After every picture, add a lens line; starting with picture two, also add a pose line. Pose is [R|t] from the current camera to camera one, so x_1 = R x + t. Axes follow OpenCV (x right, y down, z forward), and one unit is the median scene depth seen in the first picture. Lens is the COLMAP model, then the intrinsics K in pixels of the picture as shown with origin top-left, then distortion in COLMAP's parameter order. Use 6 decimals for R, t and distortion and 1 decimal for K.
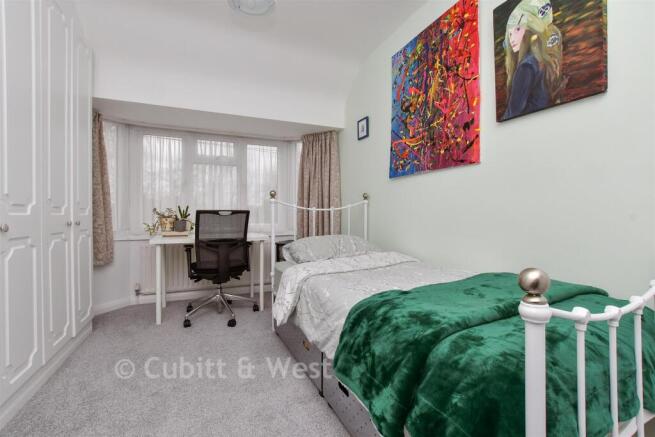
lens RADIAL K [[285.6, 0, 327.5], [0, 285.6, 218.5], [0, 0, 1]] dist [-0.025447, 0.005099]
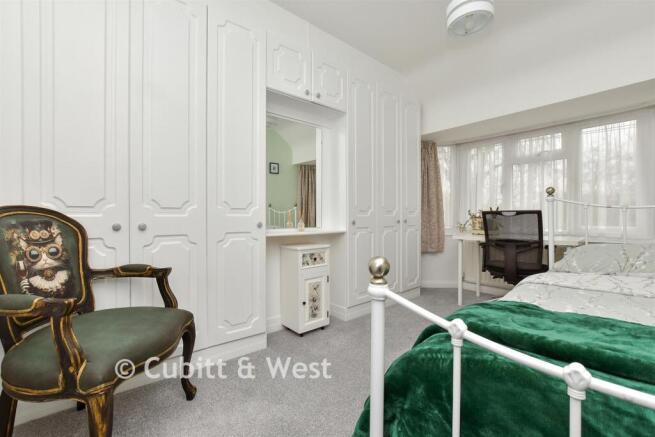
lens RADIAL K [[285.6, 0, 327.5], [0, 285.6, 218.5], [0, 0, 1]] dist [-0.025447, 0.005099]
pose [[0.304348, 0.004551, -0.952550, 0.382435], [-0.008389, 0.999963, 0.002098, 0.001561], [0.952524, 0.007353, 0.304375, 0.080867]]
